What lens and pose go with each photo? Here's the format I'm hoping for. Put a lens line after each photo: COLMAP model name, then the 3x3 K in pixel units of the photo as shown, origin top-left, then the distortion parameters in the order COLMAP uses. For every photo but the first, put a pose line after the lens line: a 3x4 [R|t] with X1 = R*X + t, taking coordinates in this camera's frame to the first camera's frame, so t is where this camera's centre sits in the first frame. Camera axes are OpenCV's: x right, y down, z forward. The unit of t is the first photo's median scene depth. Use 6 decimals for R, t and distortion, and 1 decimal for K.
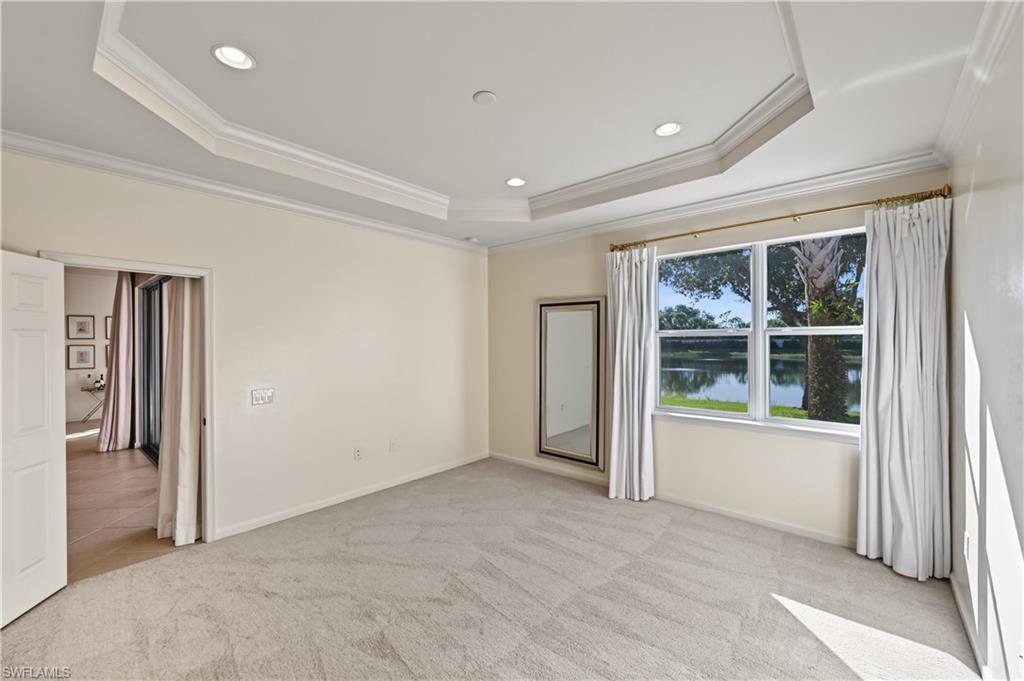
lens RADIAL K [[407.7, 0, 512.8], [0, 407.7, 342.9], [0, 0, 1]] dist [-0.000499, 0.000605]
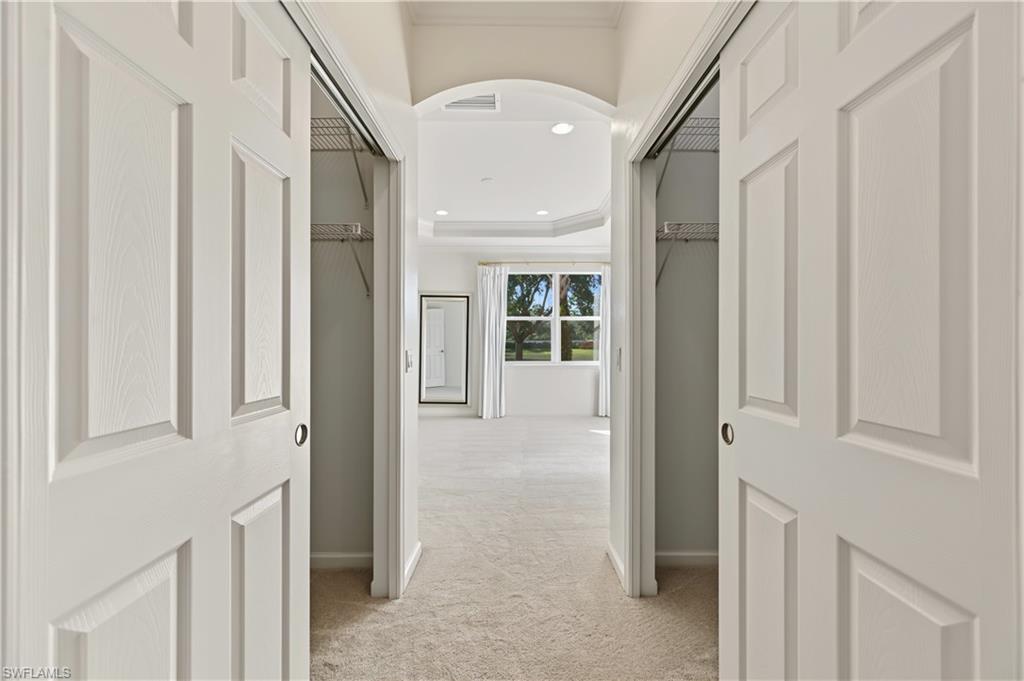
lens RADIAL K [[407.7, 0, 514.4], [0, 407.7, 342.0], [0, 0, 1]] dist [-0.000499, 0.000605]
pose [[0.757784, 0.006265, 0.652476, -0.726252], [-0.002407, 0.999974, -0.006805, 0.088561], [-0.652501, 0.003586, 0.757779, -0.302286]]
